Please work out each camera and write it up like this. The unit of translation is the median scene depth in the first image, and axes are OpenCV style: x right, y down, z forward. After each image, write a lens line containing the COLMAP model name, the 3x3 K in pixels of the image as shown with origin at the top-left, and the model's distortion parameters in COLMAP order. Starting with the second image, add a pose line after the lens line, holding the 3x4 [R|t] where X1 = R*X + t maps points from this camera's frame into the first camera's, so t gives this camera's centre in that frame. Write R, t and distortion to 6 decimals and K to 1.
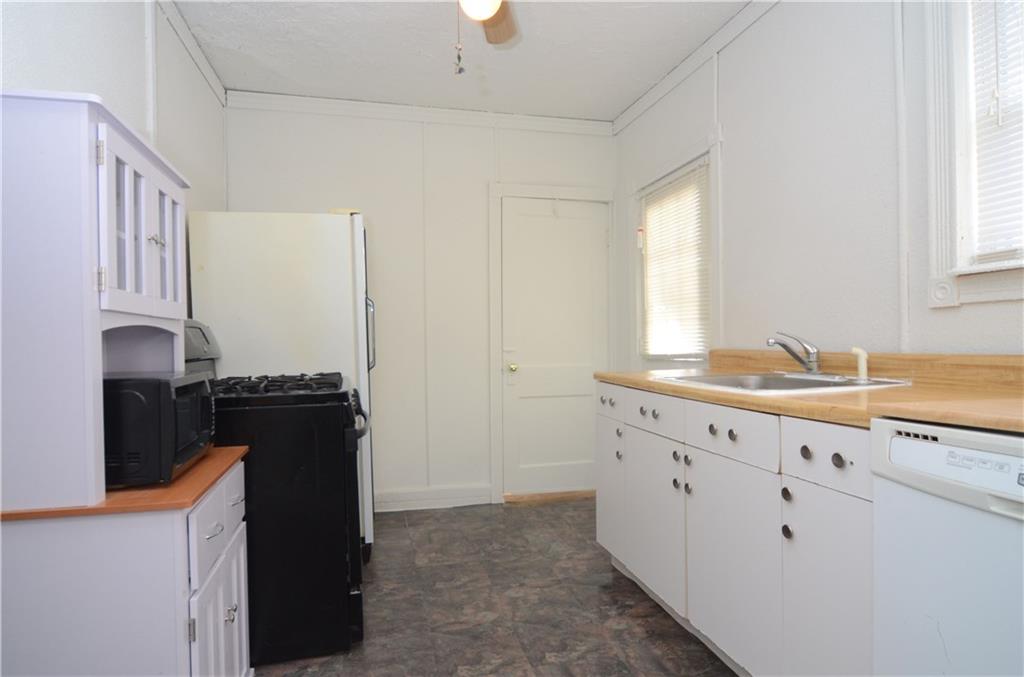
lens RADIAL K [[552.7, 0, 506.1], [0, 552.7, 337.9], [0, 0, 1]] dist [-0.020363, 0.017241]
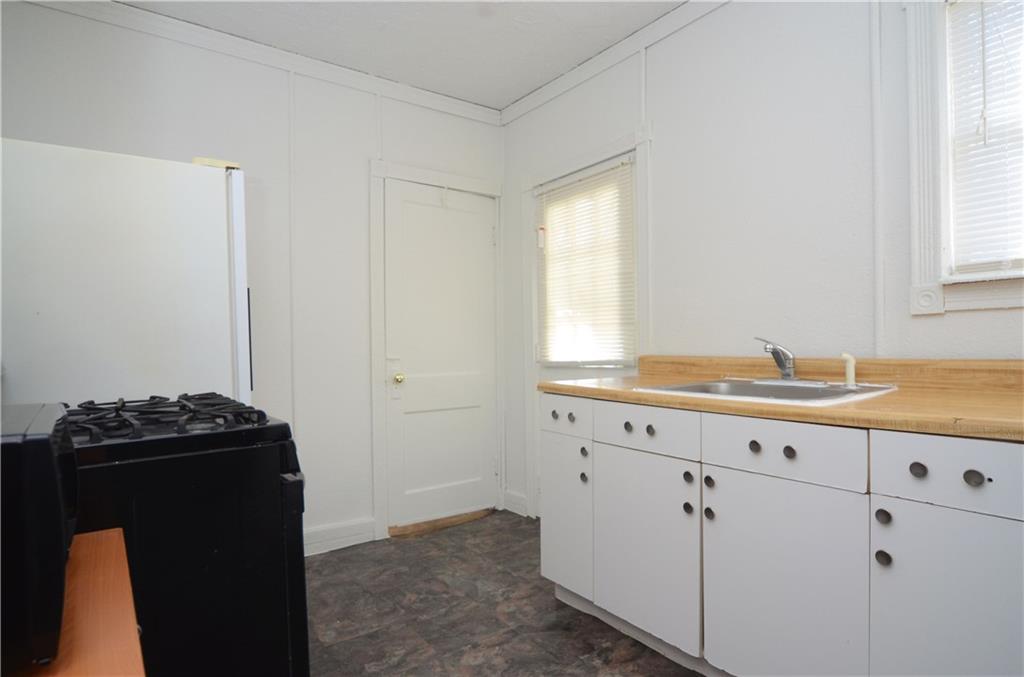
lens RADIAL K [[552.7, 0, 519.2], [0, 552.7, 346.2], [0, 0, 1]] dist [-0.020363, 0.017241]
pose [[0.927497, -0.000317, 0.373831, -0.193771], [-0.000918, 0.999995, 0.003124, 0.001413], [-0.373830, -0.003241, 0.927491, 0.198668]]
